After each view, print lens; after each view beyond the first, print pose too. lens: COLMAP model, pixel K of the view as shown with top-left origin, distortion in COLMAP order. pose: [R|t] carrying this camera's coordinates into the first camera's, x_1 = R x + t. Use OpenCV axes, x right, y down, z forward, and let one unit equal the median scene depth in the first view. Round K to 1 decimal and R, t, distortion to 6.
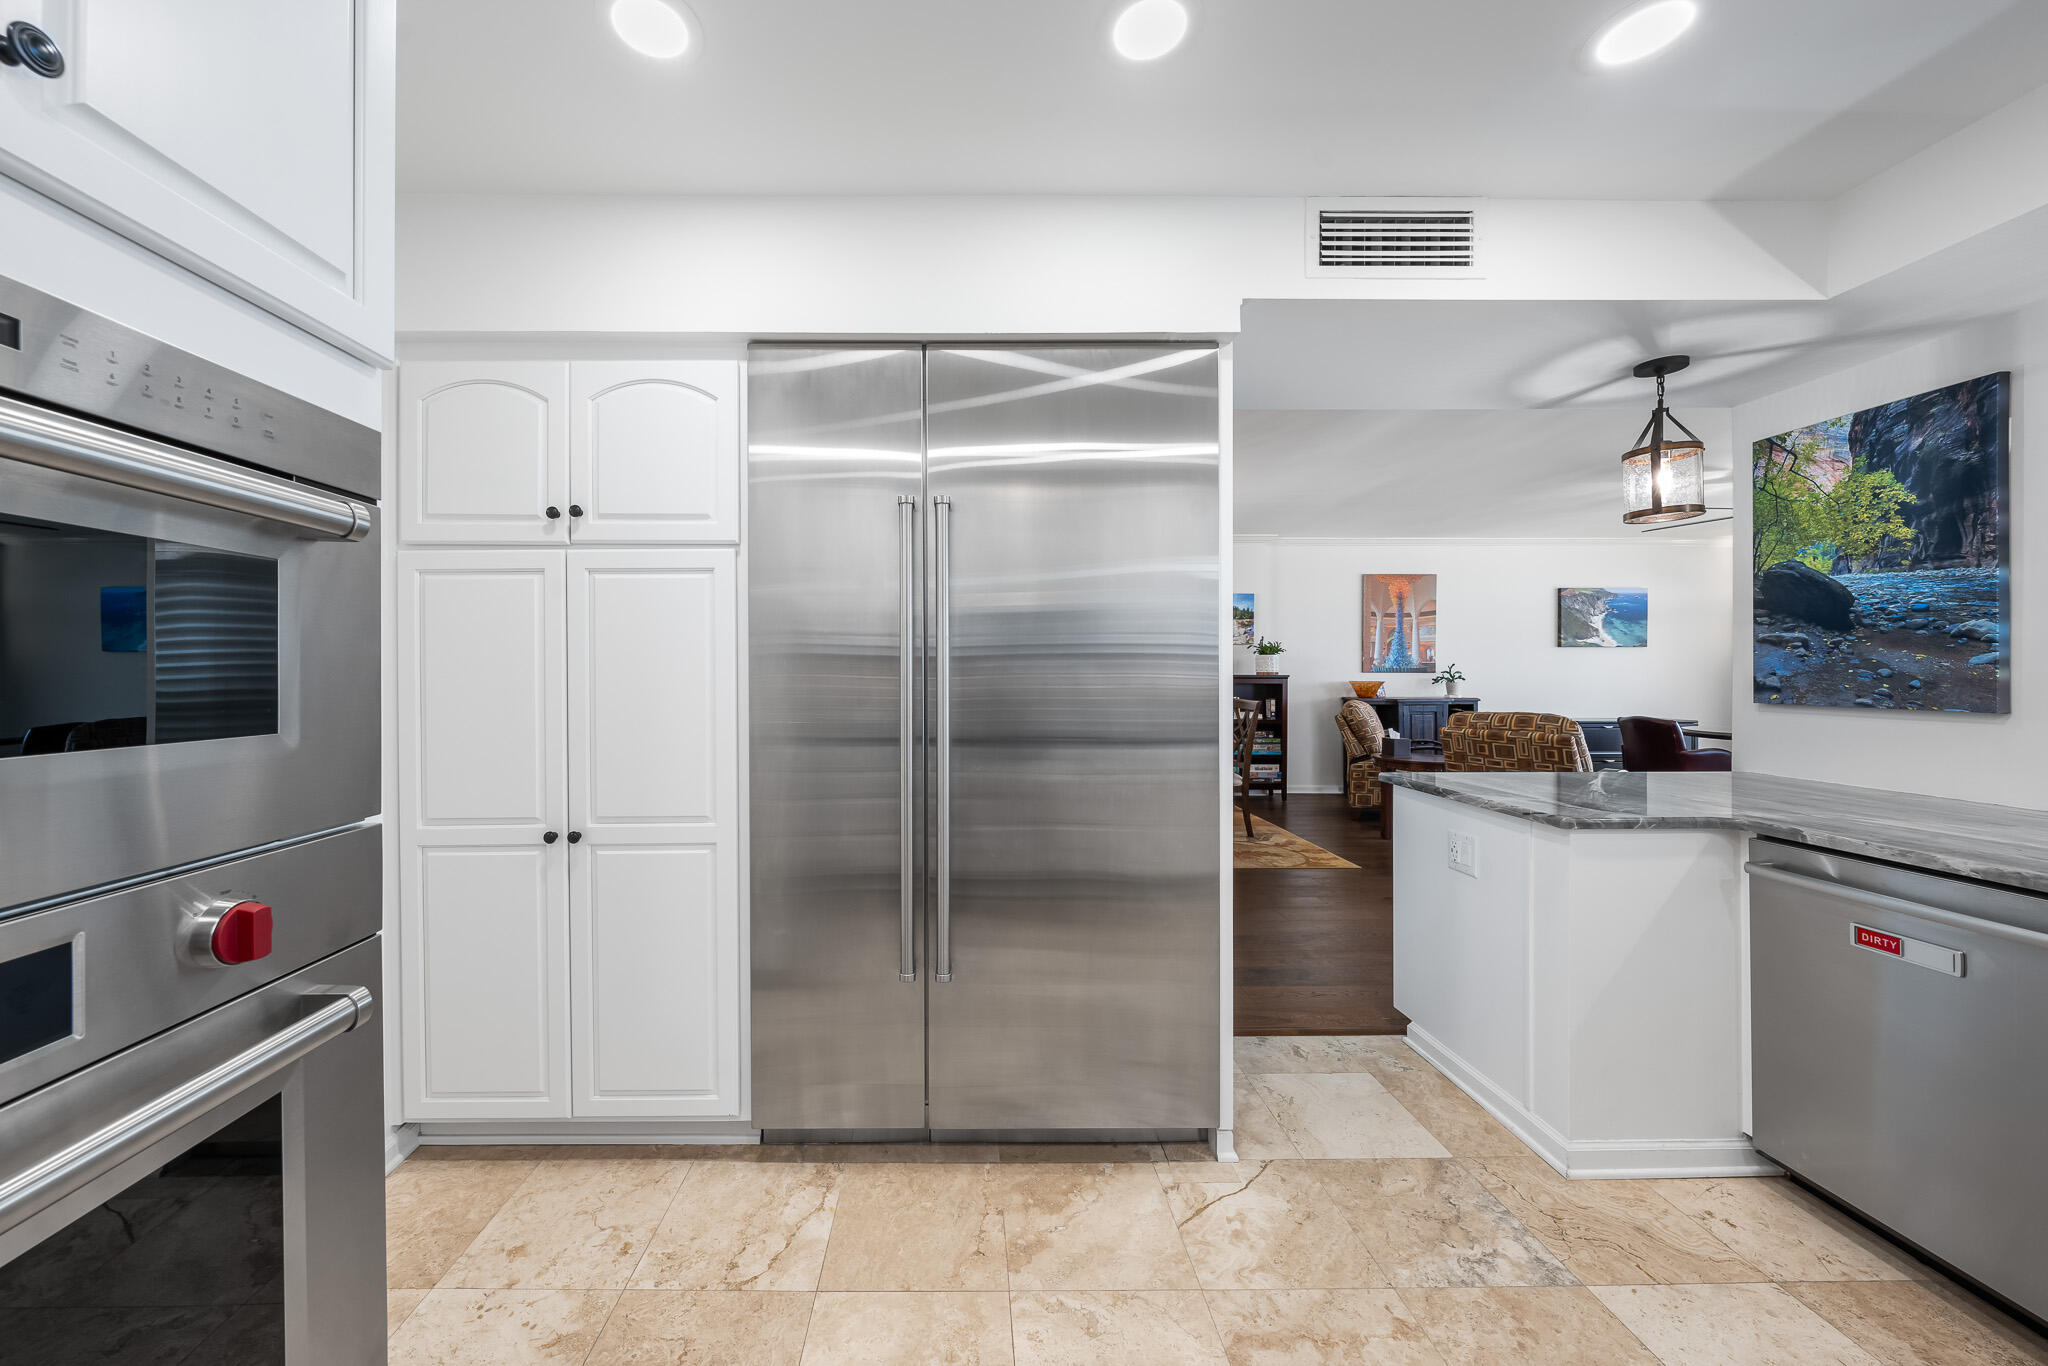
lens RADIAL K [[732.3, 0, 962.5], [0, 732.3, 672.9], [0, 0, 1]] dist [-0.002848, -0.000178]
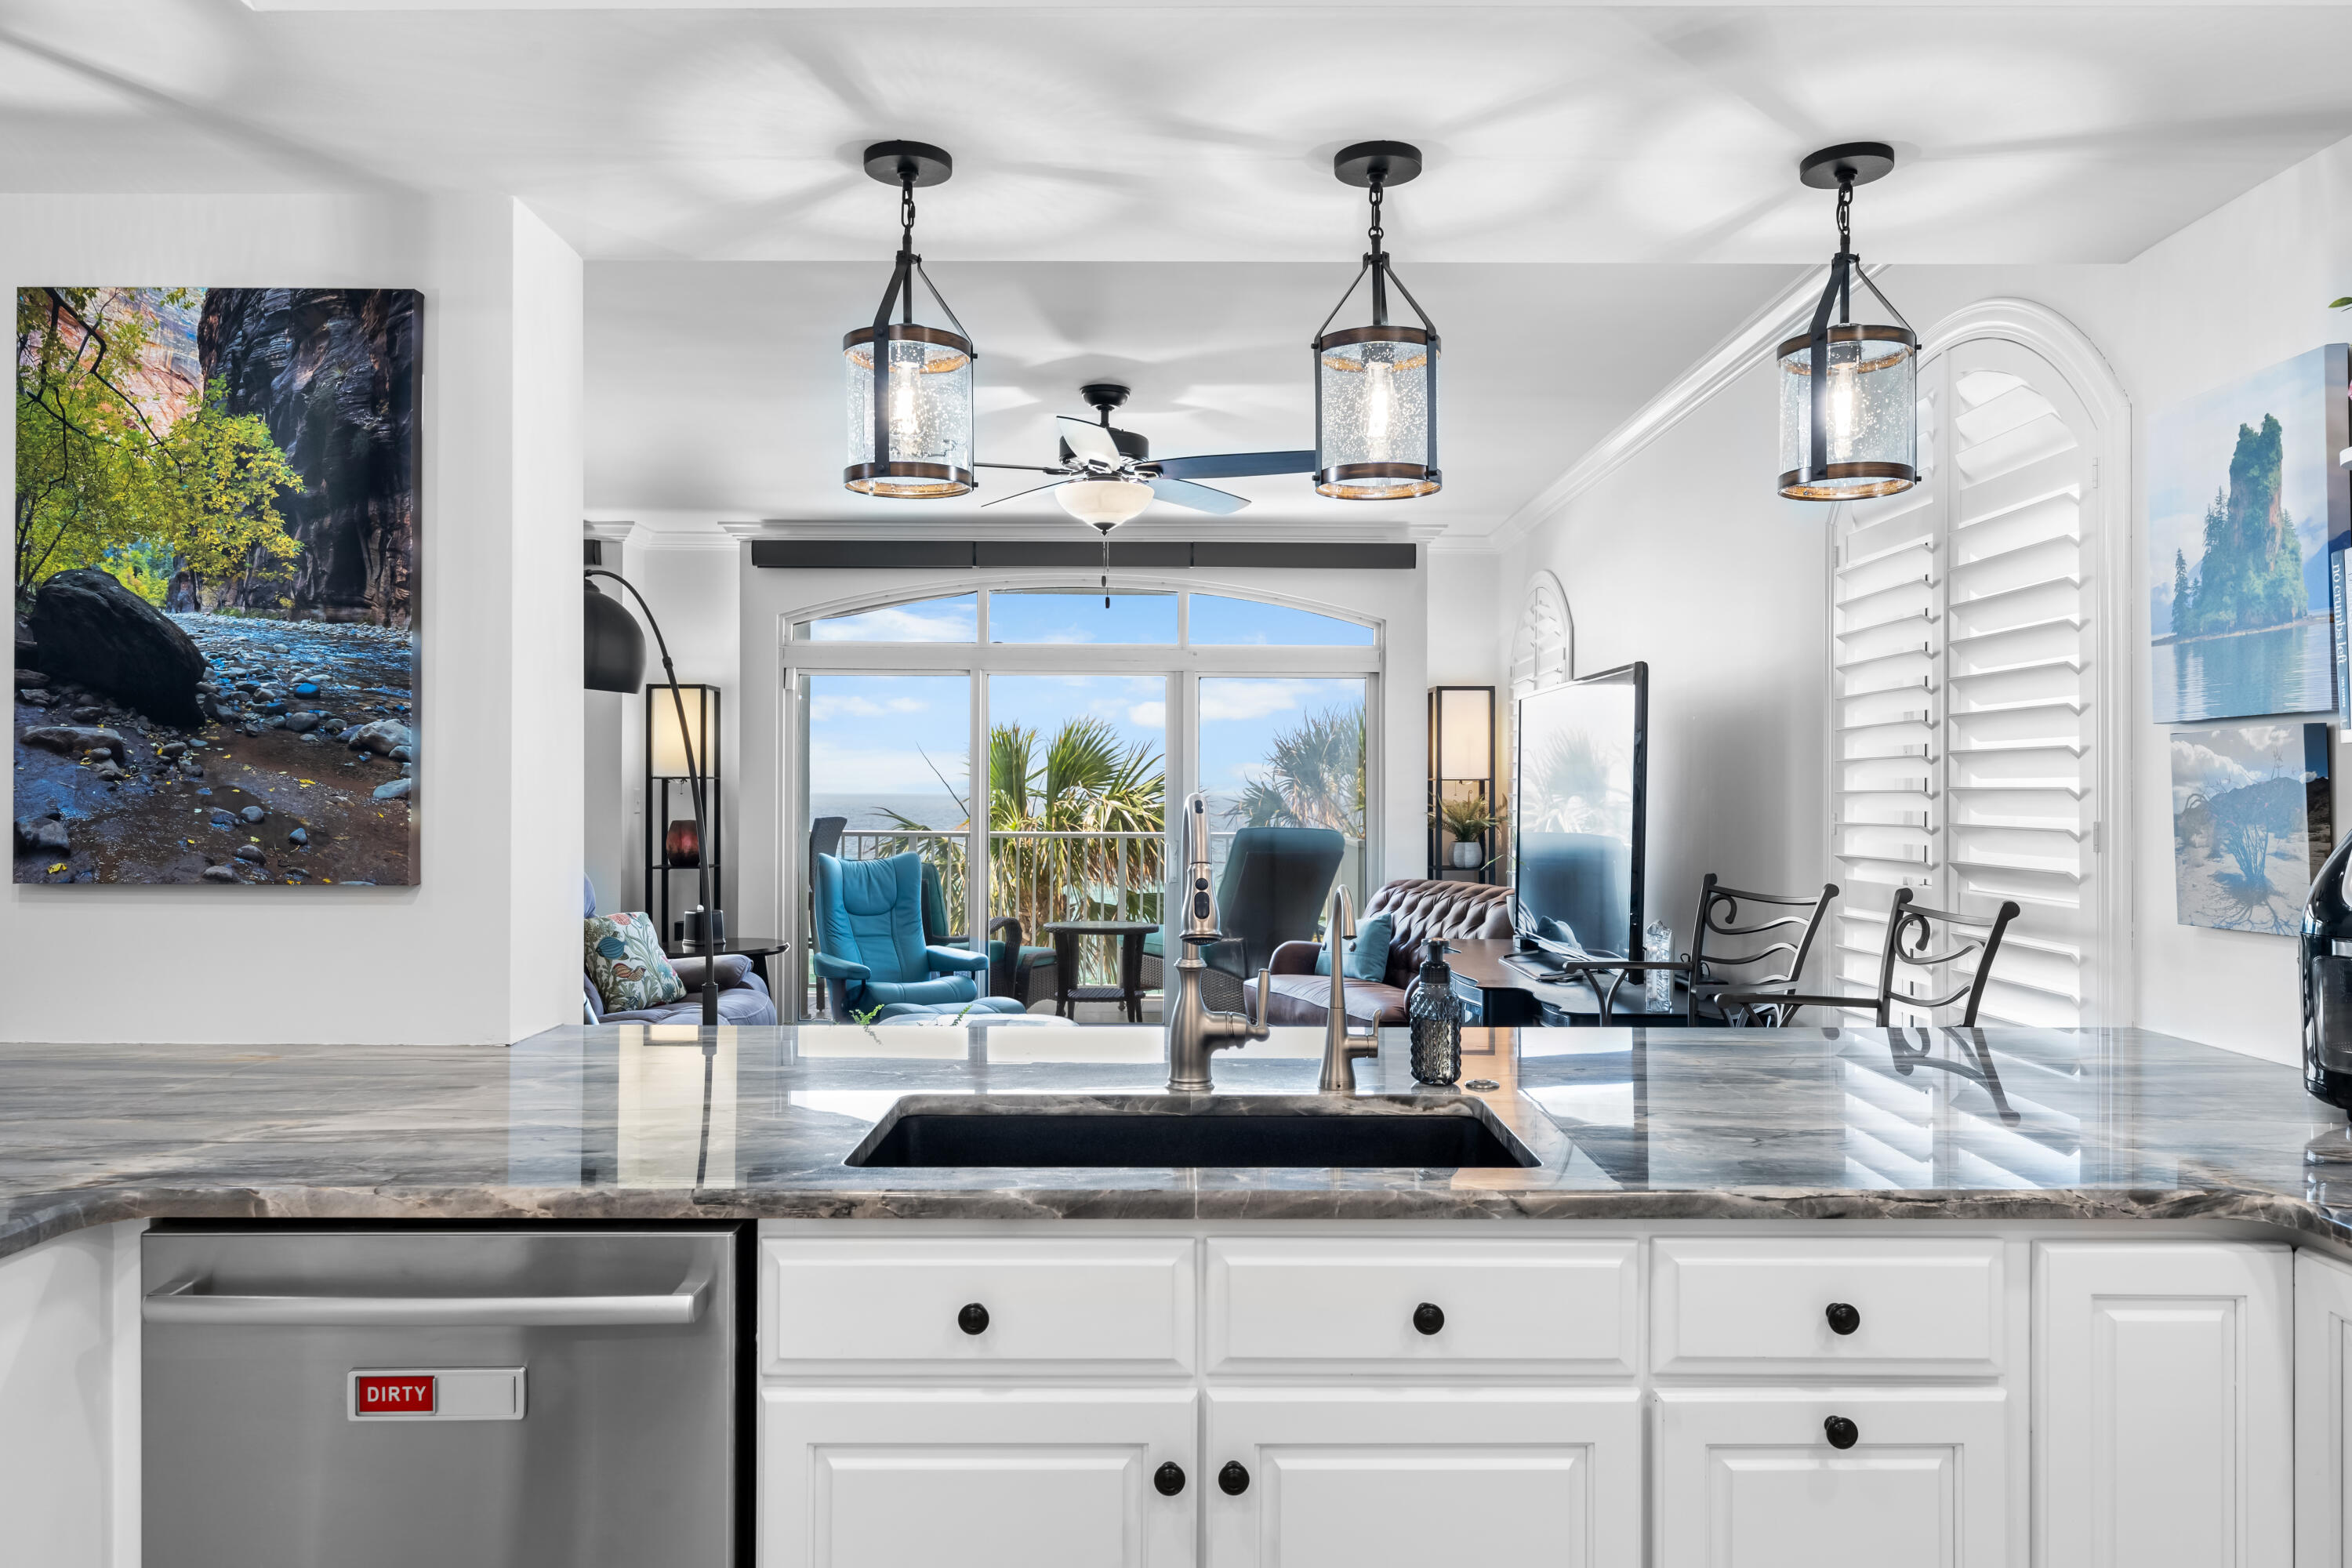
lens RADIAL K [[1582.9, 0, 1187.2], [0, 1582.9, 779.8], [0, 0, 1]] dist [0.000403, -0.000021]
pose [[0.006121, 0.008483, 0.999945, 0.182611], [-0.000749, 0.999964, -0.008478, -0.017038], [-0.999981, -0.000697, 0.006127, 0.379232]]
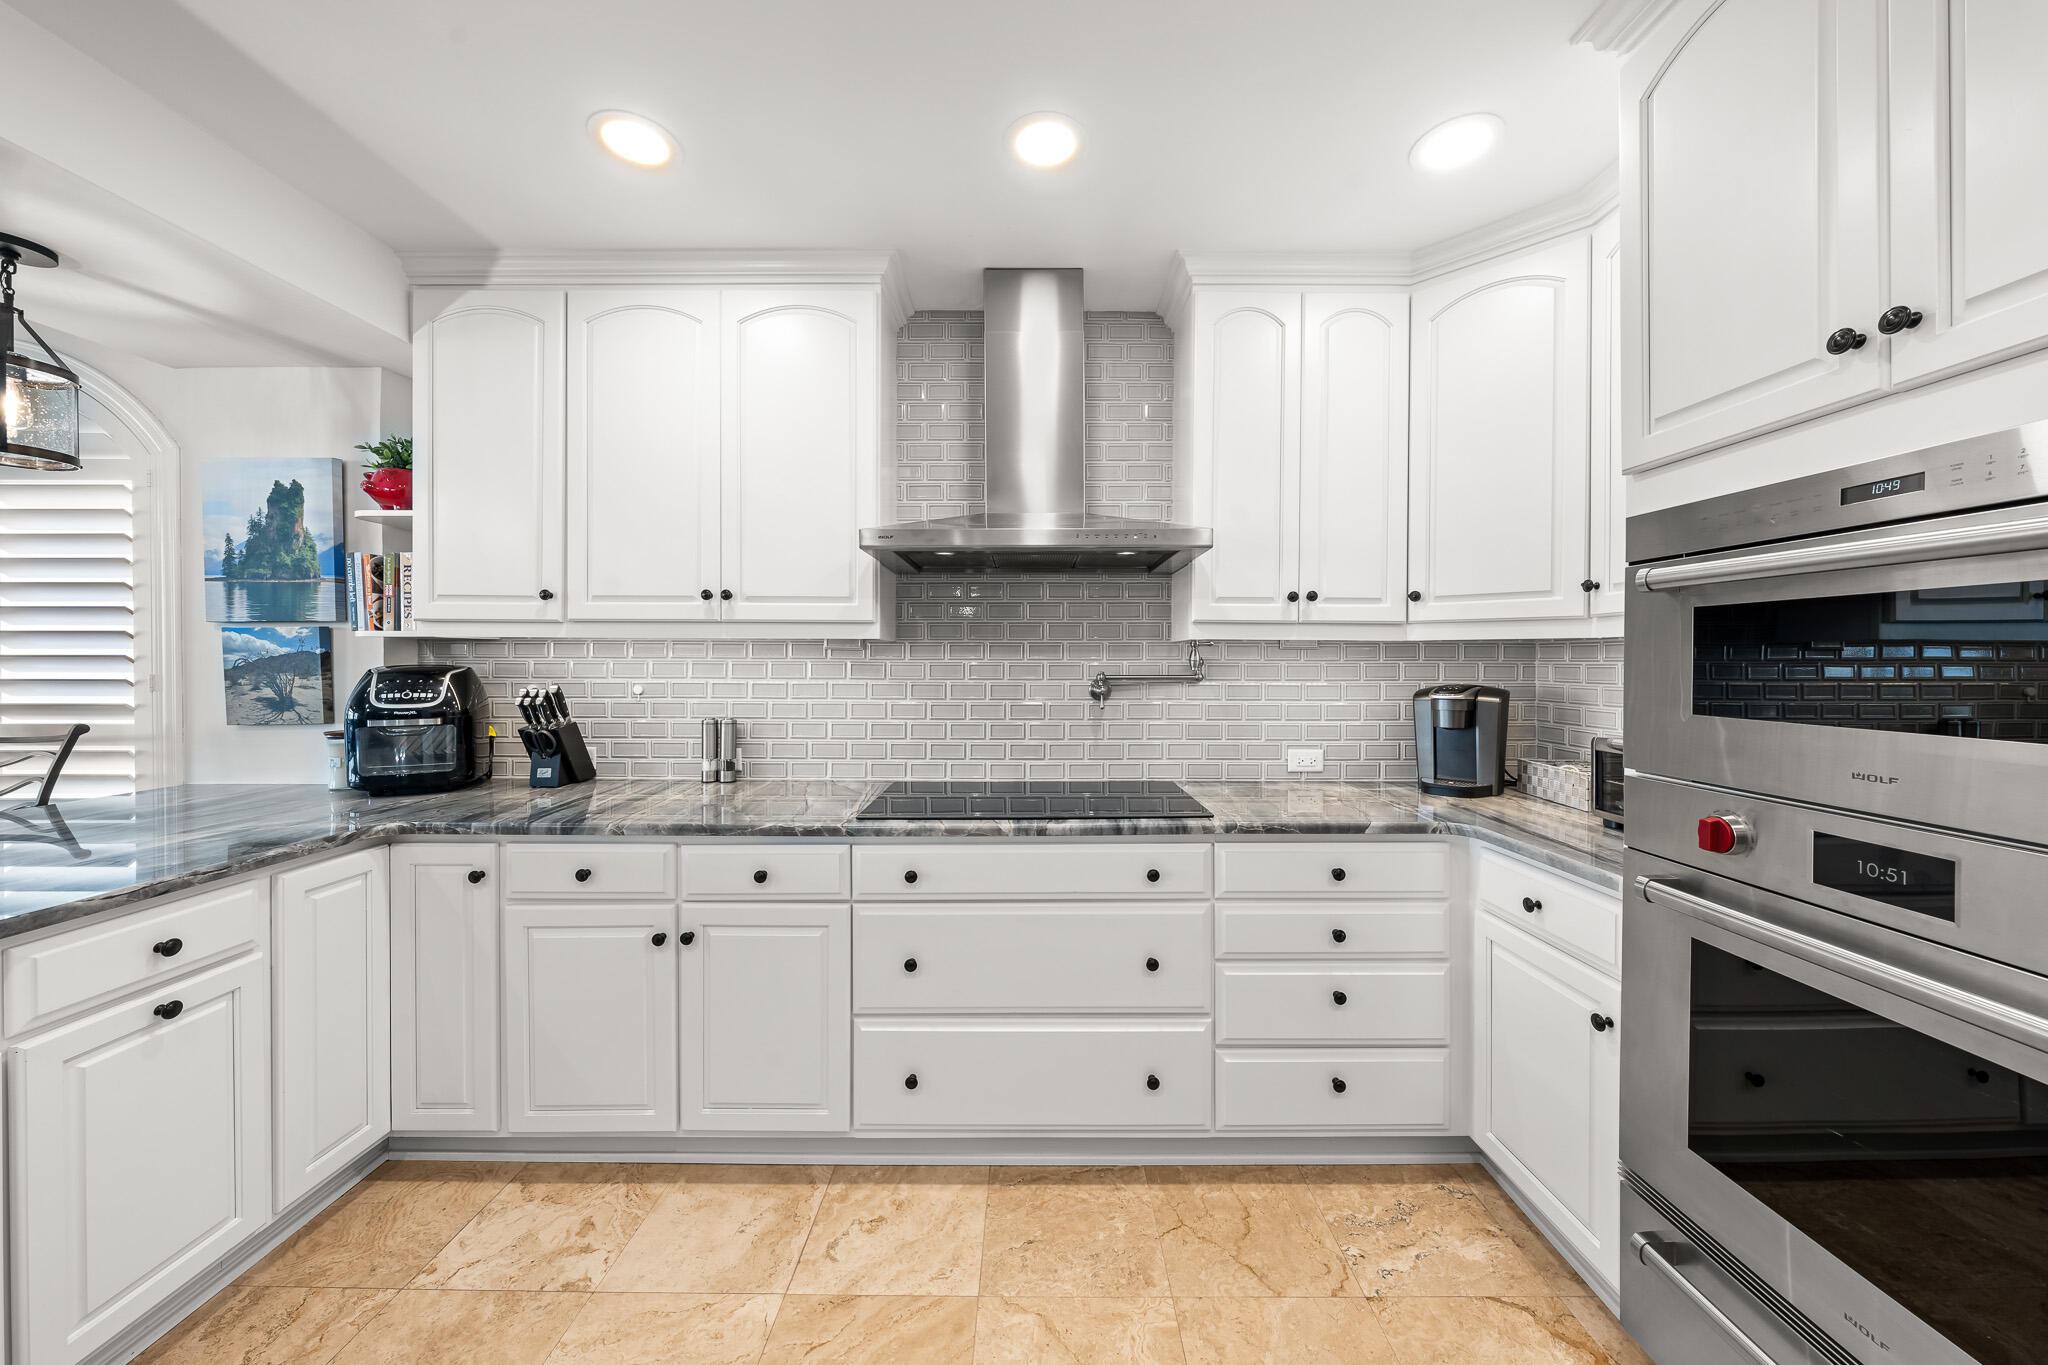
lens RADIAL K [[711.3, 0, 1029.6], [0, 711.3, 666.1], [0, 0, 1]] dist [-0.002274, -0.000043]
pose [[-0.999990, 0.001454, 0.004345, 0.196909], [0.001503, 0.999936, 0.011242, -0.016119], [-0.004328, 0.011249, -0.999927, 0.703375]]
